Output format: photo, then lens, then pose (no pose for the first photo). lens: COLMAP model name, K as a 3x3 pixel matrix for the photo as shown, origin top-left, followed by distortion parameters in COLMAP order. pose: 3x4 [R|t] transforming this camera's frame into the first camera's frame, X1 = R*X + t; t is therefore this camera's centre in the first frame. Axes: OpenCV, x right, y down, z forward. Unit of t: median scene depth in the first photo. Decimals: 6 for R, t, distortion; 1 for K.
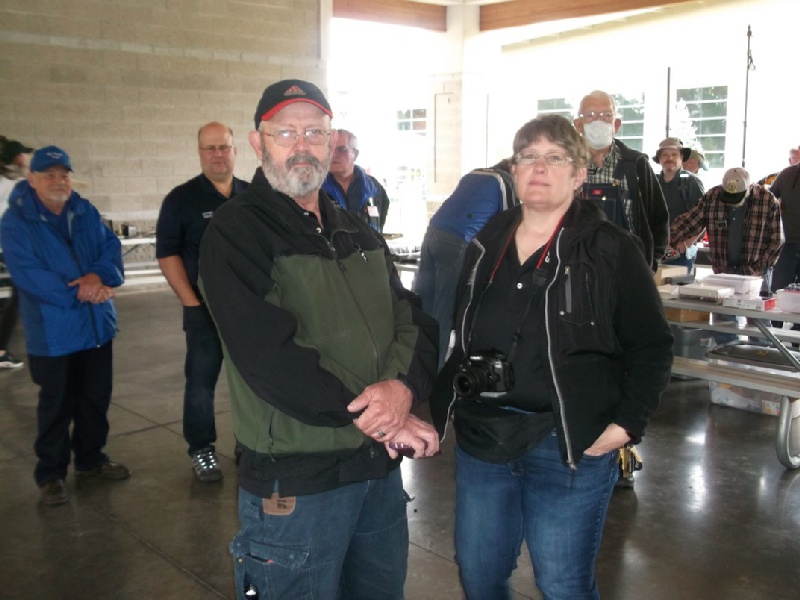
lens RADIAL K [[852.9, 0, 400.0], [0, 852.9, 300.0], [0, 0, 1]] dist [0.003199, 0.010527]
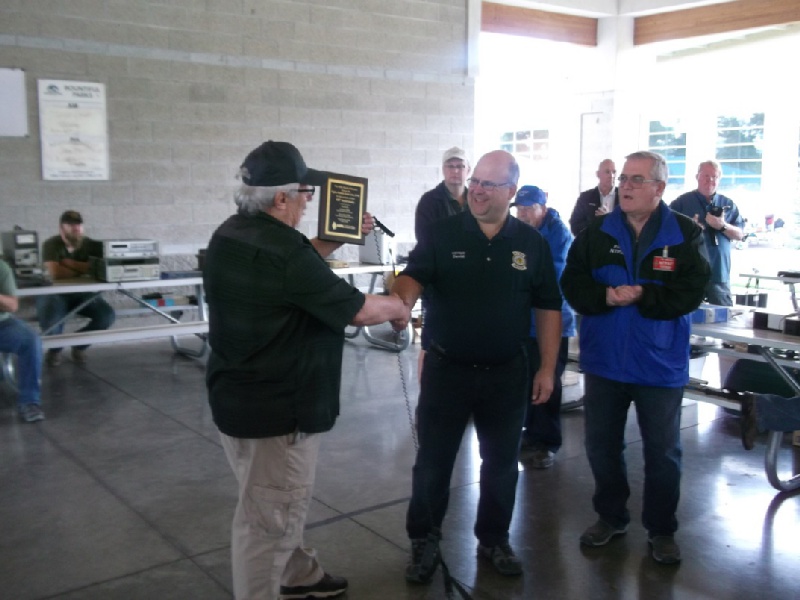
lens RADIAL K [[852.9, 0, 400.0], [0, 852.9, 300.0], [0, 0, 1]] dist [-0.003702, 0.020804]
pose [[0.994514, 0.018890, -0.102882, -0.074377], [-0.021455, 0.999485, -0.023881, -0.019991], [0.102378, 0.025957, 0.994407, 0.096136]]
